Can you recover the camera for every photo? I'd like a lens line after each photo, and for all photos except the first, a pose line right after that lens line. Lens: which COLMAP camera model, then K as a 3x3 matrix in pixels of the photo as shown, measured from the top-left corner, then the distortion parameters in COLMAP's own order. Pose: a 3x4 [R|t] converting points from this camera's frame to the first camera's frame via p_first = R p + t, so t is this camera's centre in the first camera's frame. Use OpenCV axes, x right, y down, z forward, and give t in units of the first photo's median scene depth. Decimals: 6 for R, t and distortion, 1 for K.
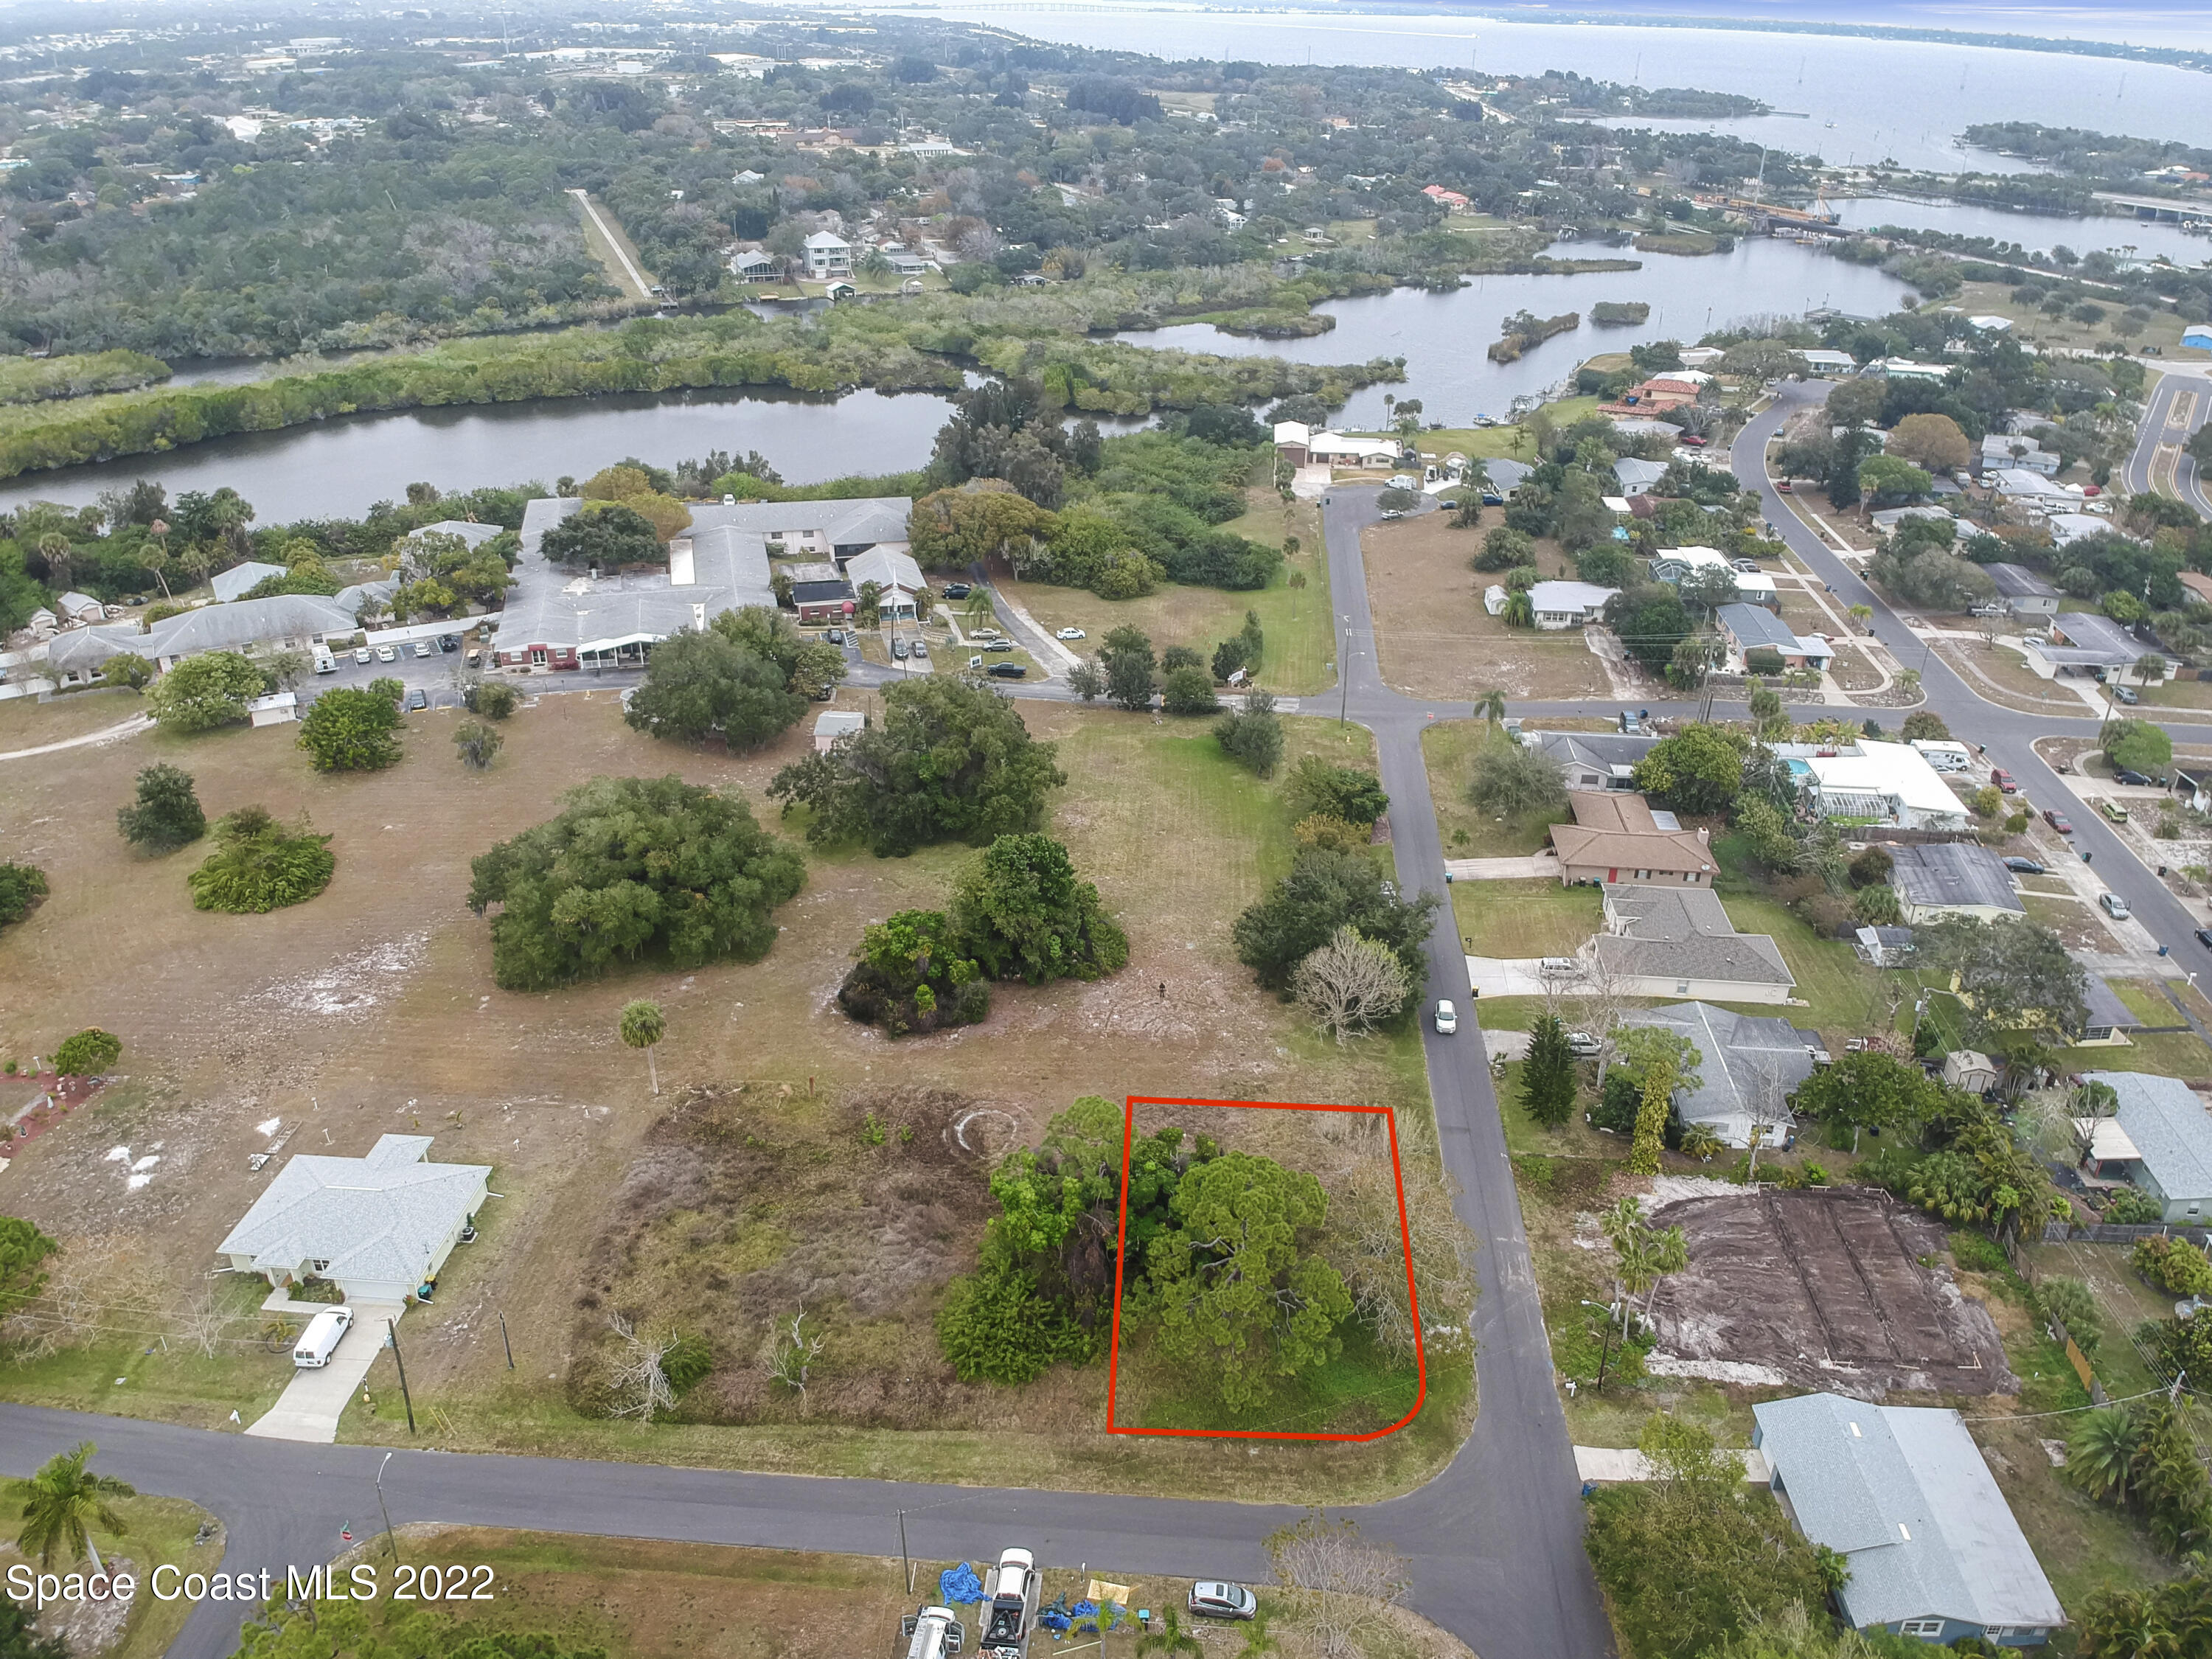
lens RADIAL K [[1615.2, 0, 1131.8], [0, 1615.2, 810.6], [0, 0, 1]] dist [0.142640, -0.289749]
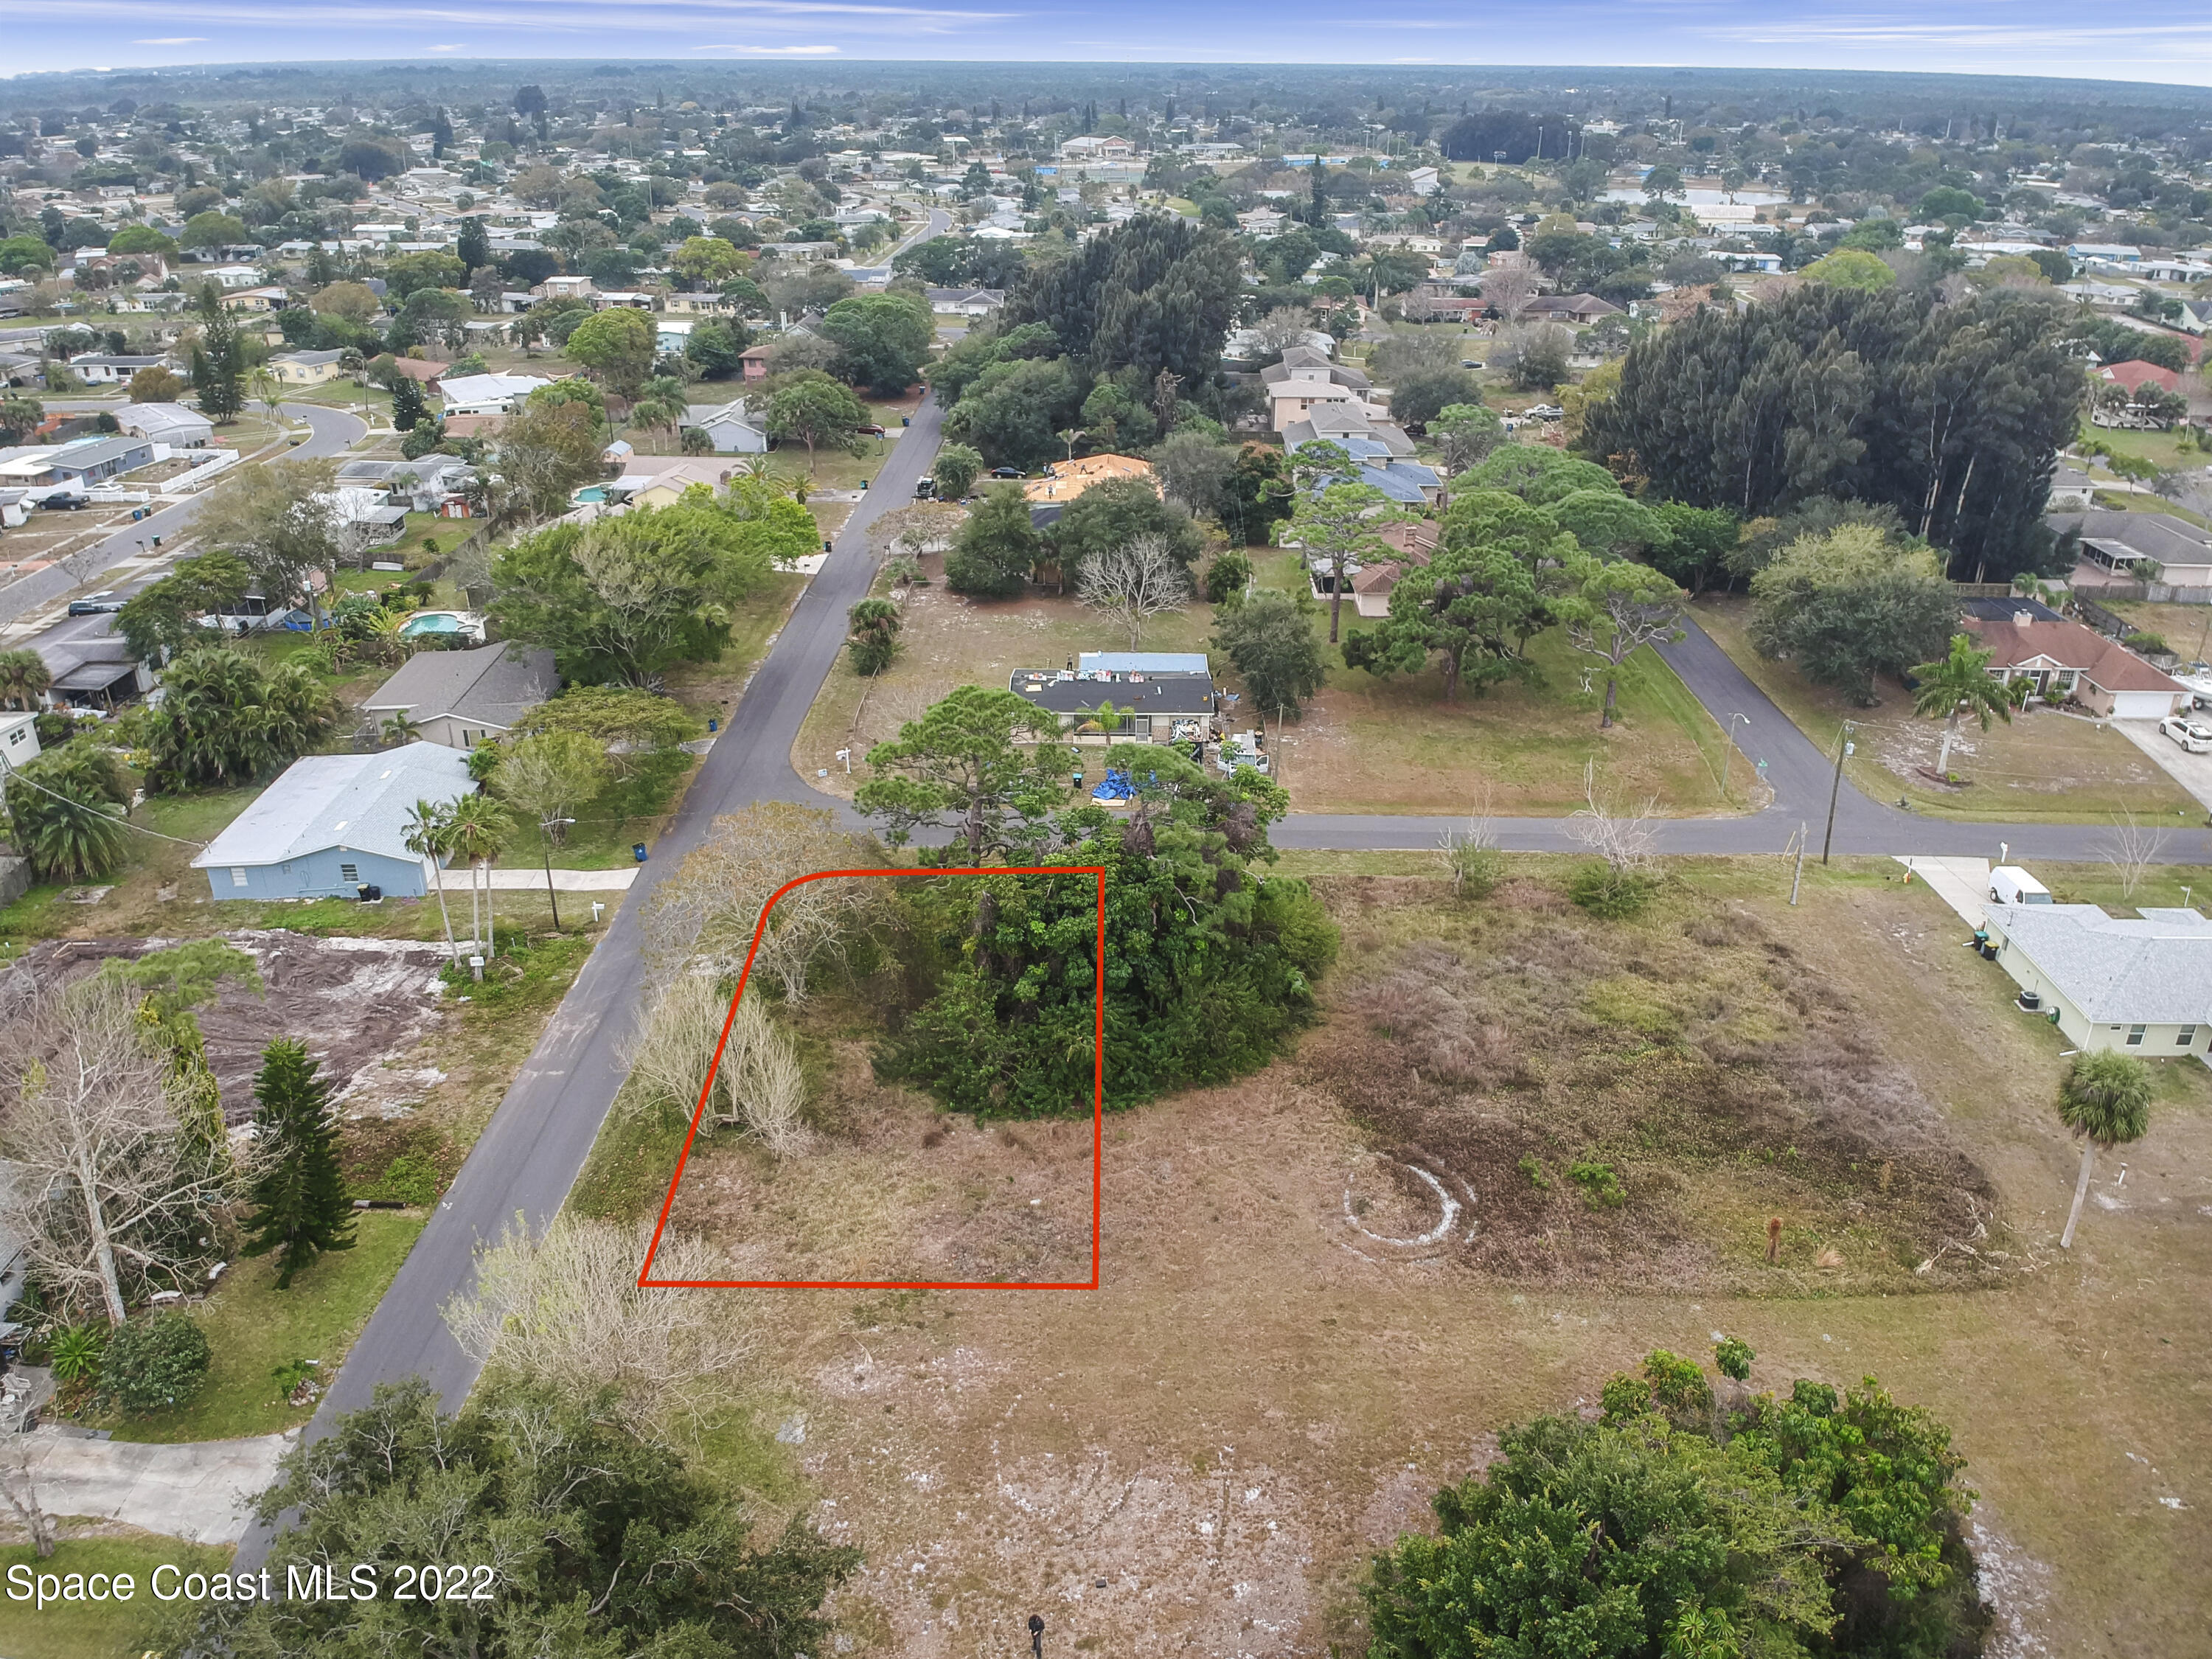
lens RADIAL K [[1615.2, 0, 1131.8], [0, 1615.2, 810.6], [0, 0, 1]] dist [0.142640, -0.289749]
pose [[-0.997433, 0.007655, -0.071189, 0.022062], [-0.050872, 0.623879, 0.779863, -0.181508], [0.050383, 0.781483, -0.621889, 0.732861]]
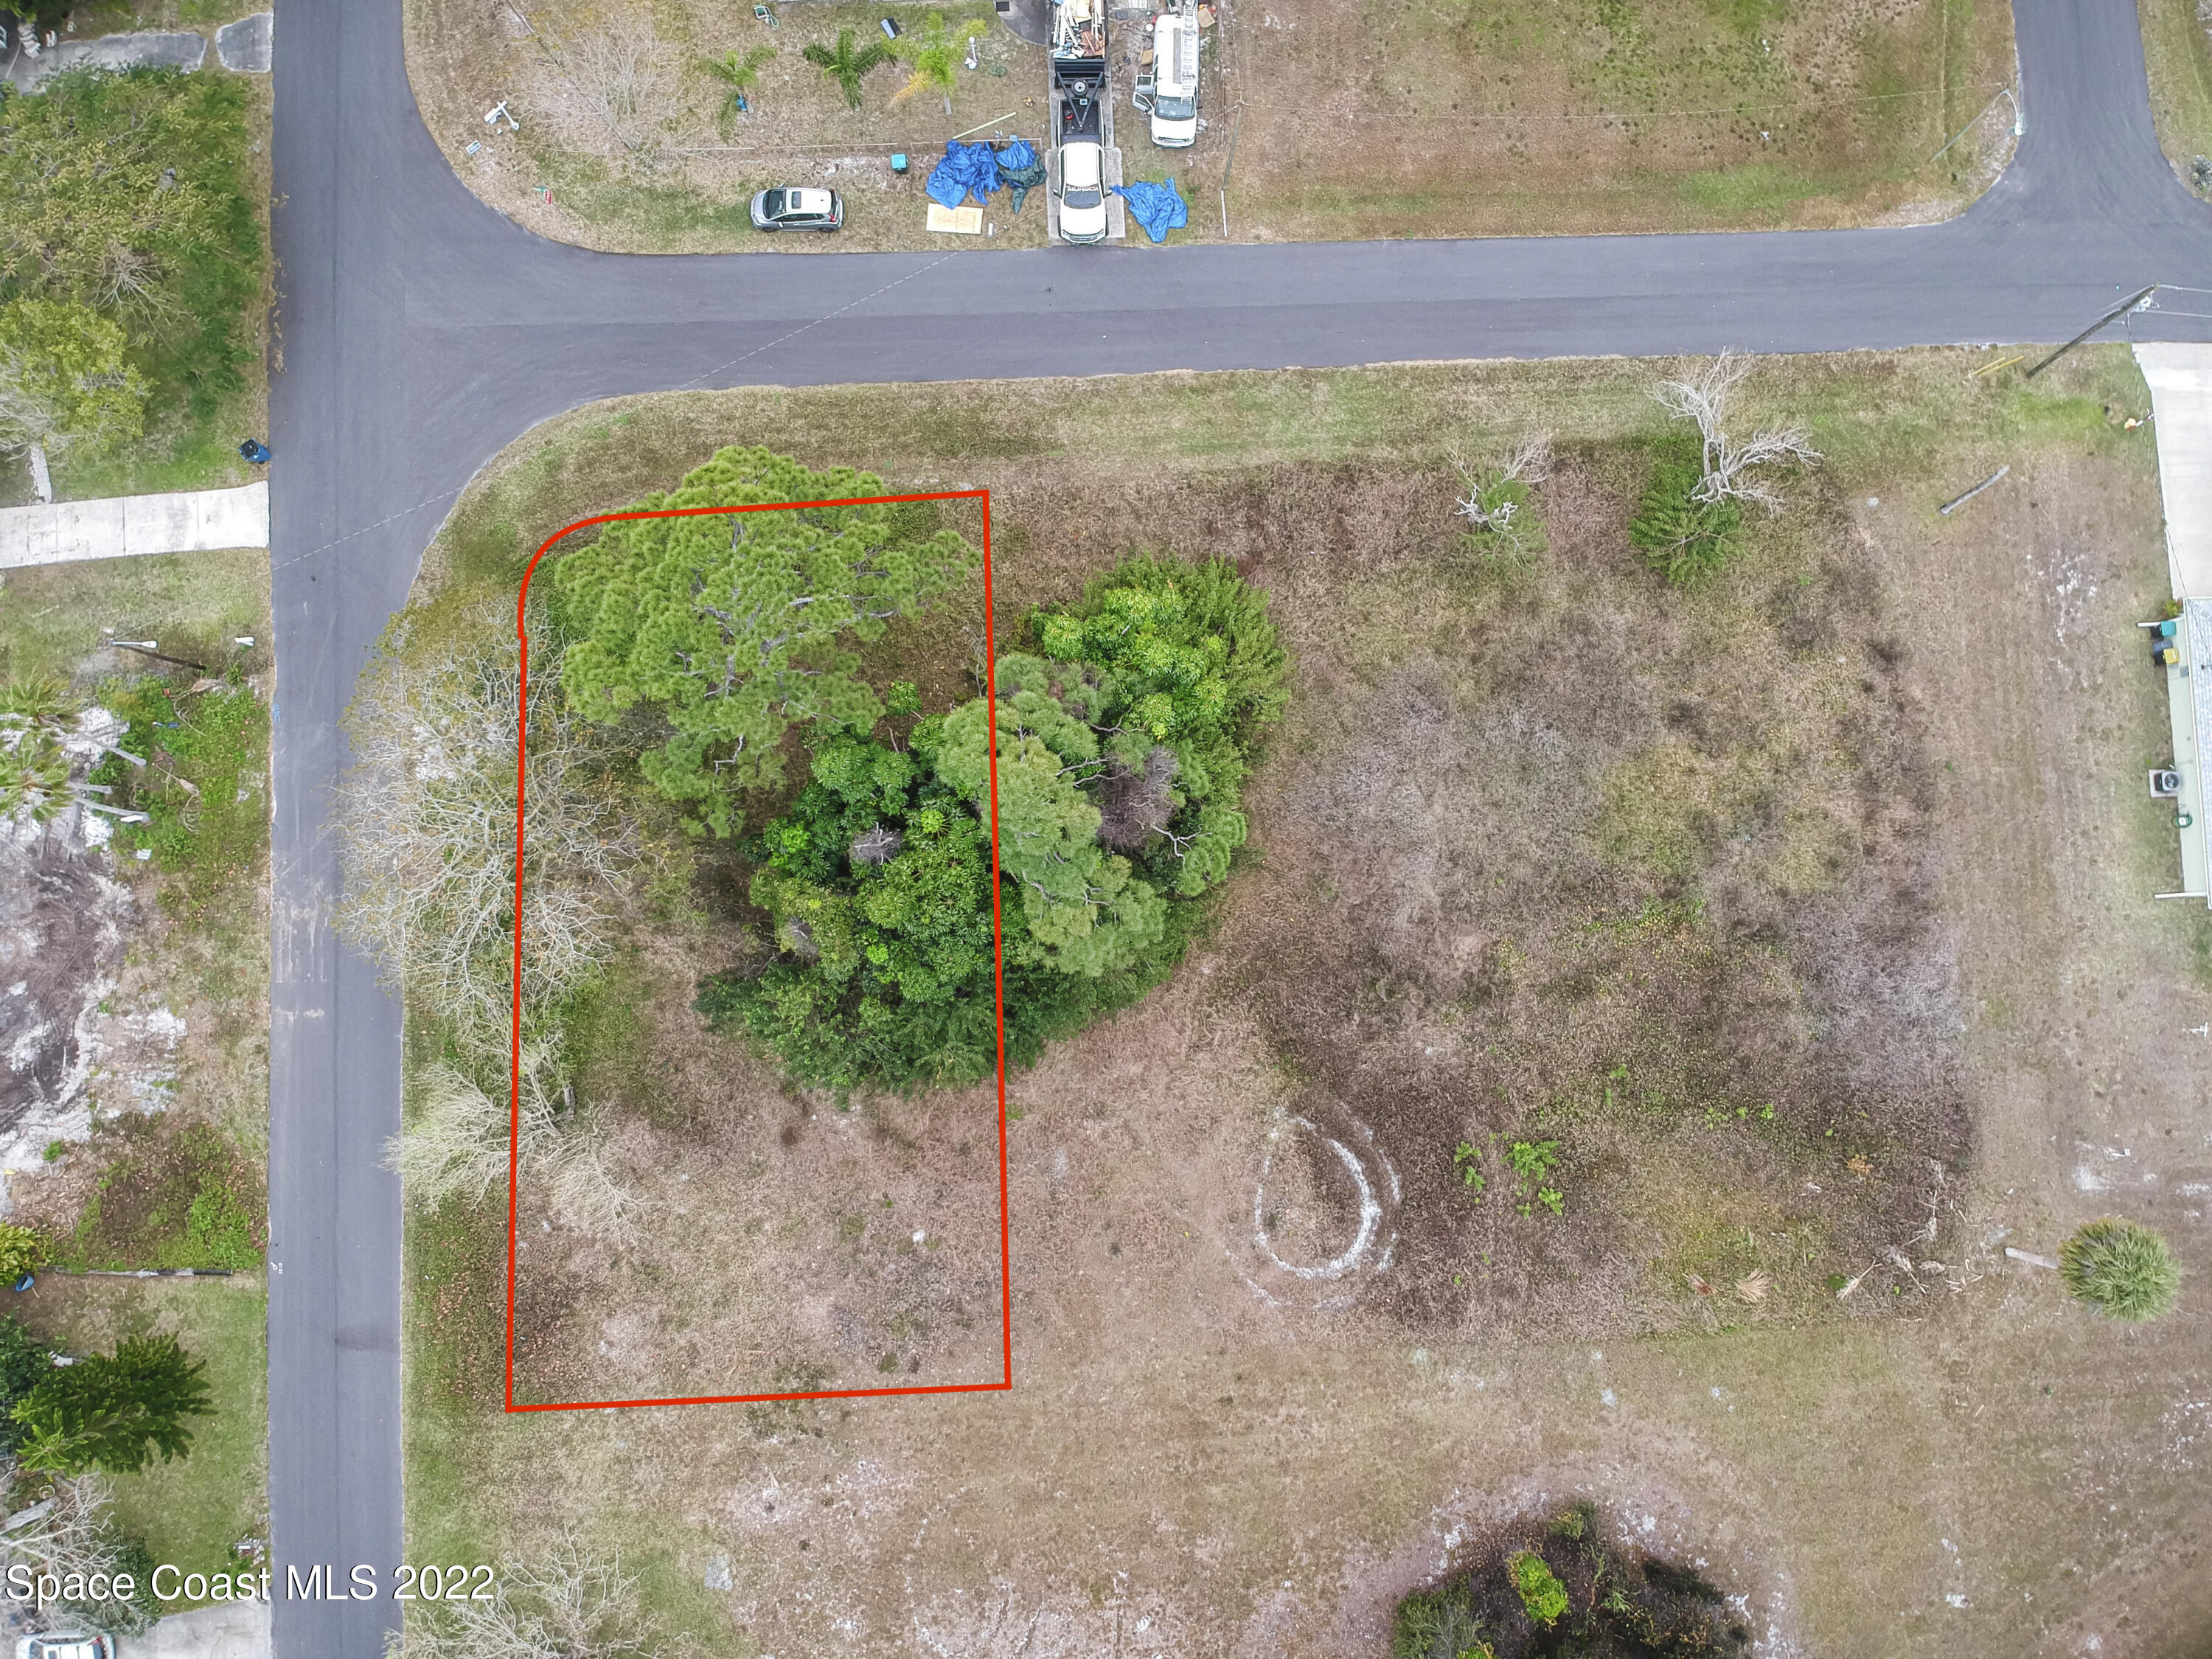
lens RADIAL K [[1605.1, 0, 1133.8], [0, 1605.1, 839.4], [0, 0, 1]] dist [0.086634, -0.153936]
pose [[-0.994302, 0.101458, -0.032715, -0.017786], [-0.068602, -0.374100, 0.924848, -0.127405], [0.081595, 0.921822, 0.378929, 0.418324]]
